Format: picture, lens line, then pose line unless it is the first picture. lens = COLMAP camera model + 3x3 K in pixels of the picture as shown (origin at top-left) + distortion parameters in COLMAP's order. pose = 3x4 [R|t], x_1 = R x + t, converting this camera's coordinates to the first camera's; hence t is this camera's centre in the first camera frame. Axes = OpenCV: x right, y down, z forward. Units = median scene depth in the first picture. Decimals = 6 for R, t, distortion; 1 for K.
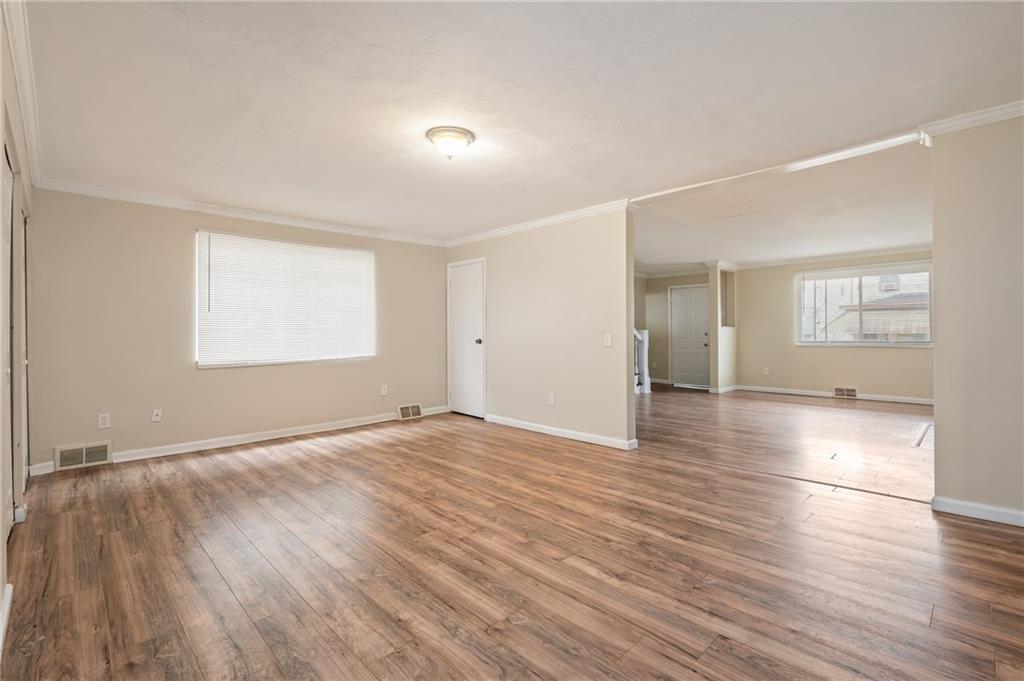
lens RADIAL K [[458.3, 0, 528.6], [0, 458.3, 332.0], [0, 0, 1]] dist [0.002053, -0.001087]
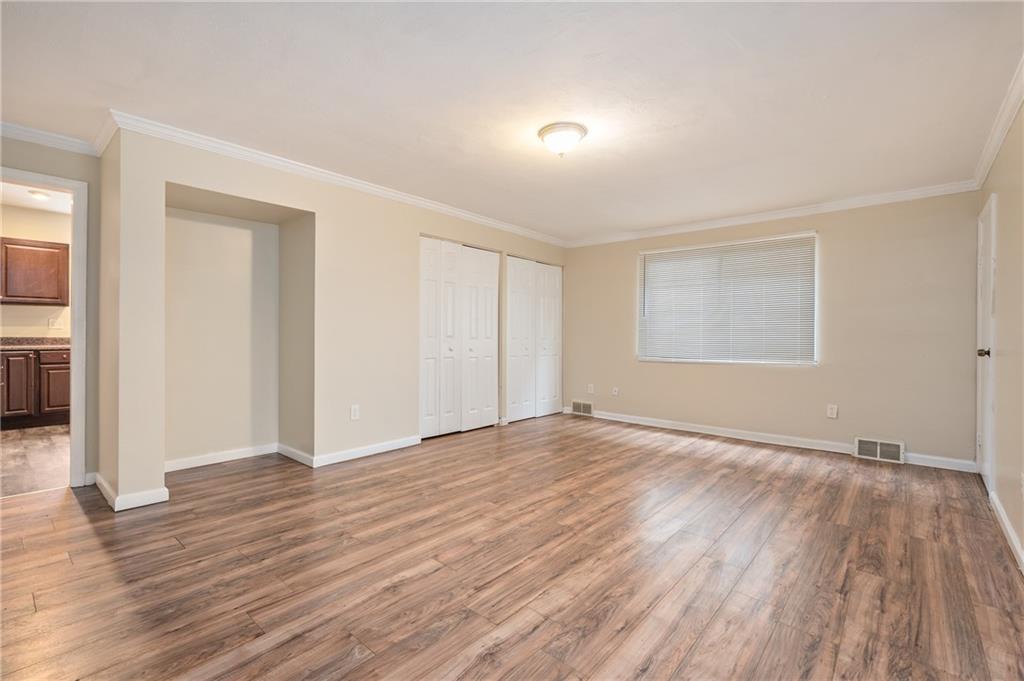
lens RADIAL K [[458.3, 0, 502.4], [0, 458.3, 337.7], [0, 0, 1]] dist [0.002053, -0.001087]
pose [[0.055711, 0.014929, -0.998335, 0.977758], [-0.007156, 0.999869, 0.014552, 0.000891], [0.998421, 0.006334, 0.055810, 0.996430]]
